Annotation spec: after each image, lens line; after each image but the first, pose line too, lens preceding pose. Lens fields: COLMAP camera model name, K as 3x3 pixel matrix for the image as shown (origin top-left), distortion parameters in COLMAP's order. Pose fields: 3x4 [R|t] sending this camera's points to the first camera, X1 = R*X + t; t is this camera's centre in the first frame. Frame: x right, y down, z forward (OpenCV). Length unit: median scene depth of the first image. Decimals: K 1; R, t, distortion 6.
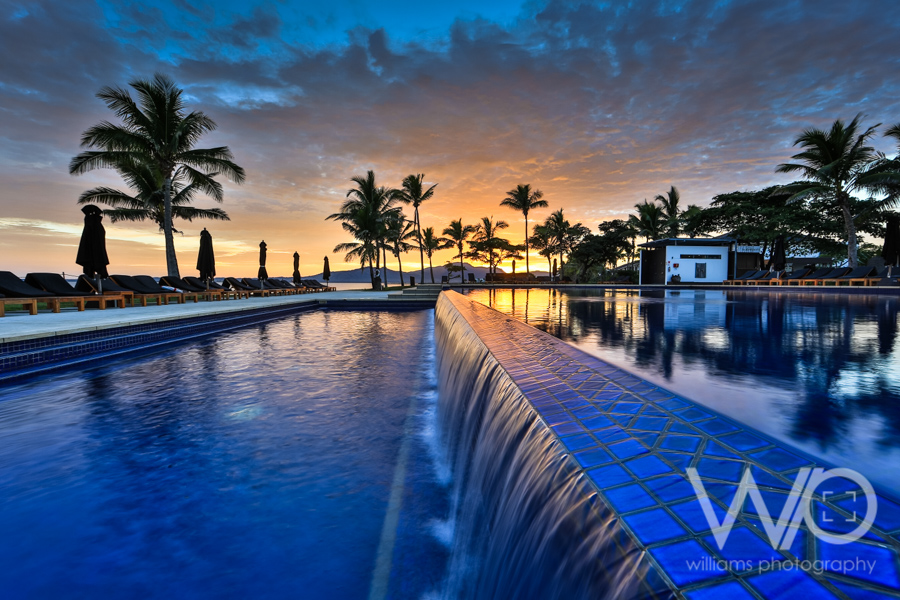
lens RADIAL K [[382.3, 0, 450.0], [0, 382.3, 300.0], [0, 0, 1]] dist [-0.002572, -0.000240]
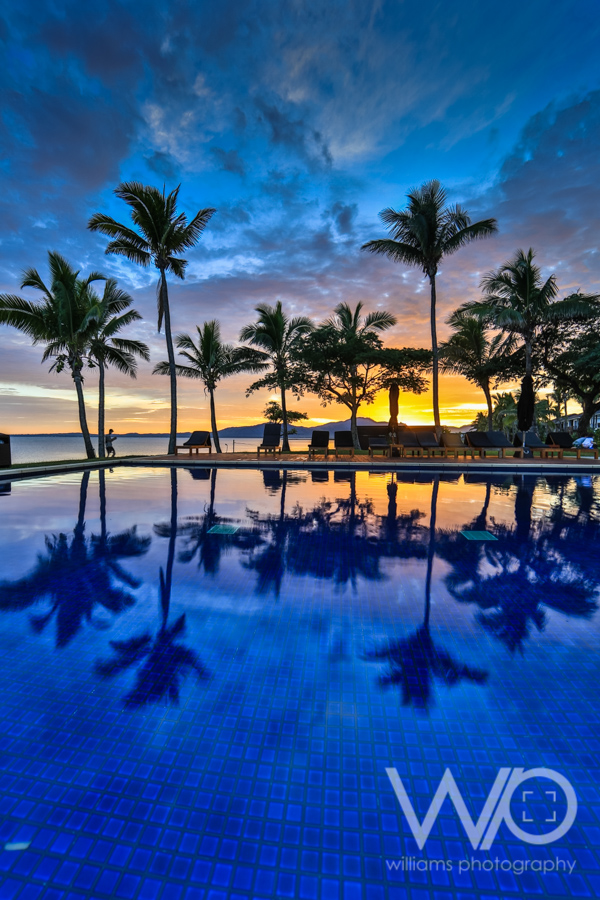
lens RADIAL K [[383.7, 0, 300.0], [0, 383.7, 450.0], [0, 0, 1]] dist [-0.003781, -0.000188]
pose [[0.989444, 0.006433, -0.144773, 0.127034], [-0.008363, 0.999884, -0.012725, -0.039039], [0.144674, 0.013802, 0.989383, 0.616766]]
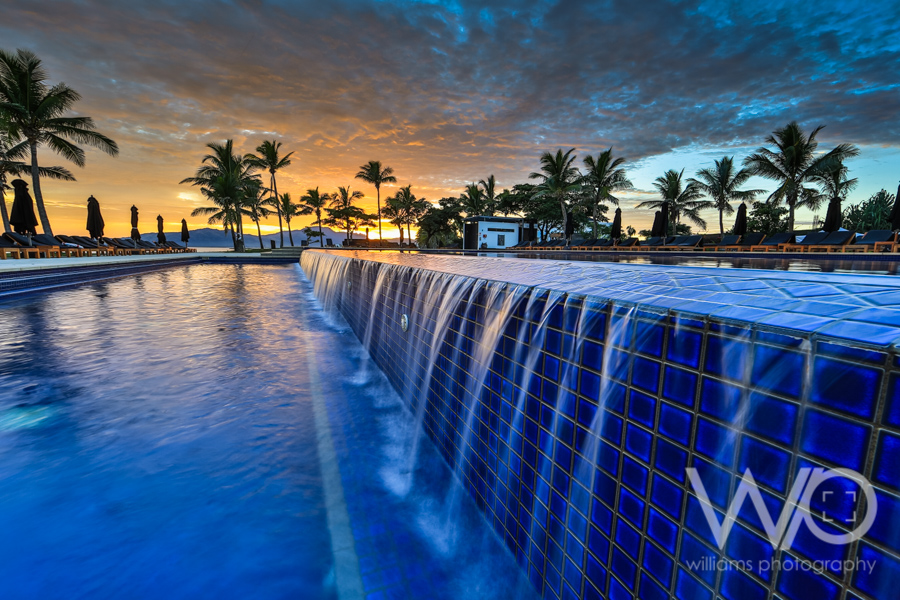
lens RADIAL K [[382.3, 0, 450.0], [0, 382.3, 300.0], [0, 0, 1]] dist [-0.002572, -0.000240]
pose [[0.938775, -0.032408, 0.343002, -0.002344], [0.002419, 0.996162, 0.087499, 0.012088], [-0.344522, -0.081313, 0.935250, -0.175988]]
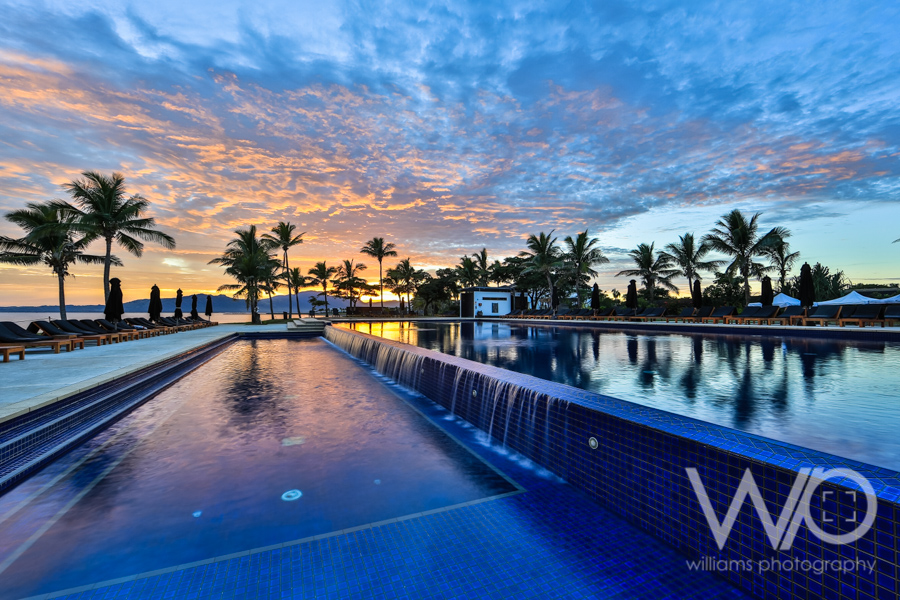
lens RADIAL K [[382.3, 0, 450.0], [0, 382.3, 300.0], [0, 0, 1]] dist [-0.005654, -0.000035]
pose [[0.932074, 0.007953, 0.362180, -0.042185], [0.019464, 0.997215, -0.071991, -0.001825], [-0.361744, 0.074150, 0.929324, -0.240910]]
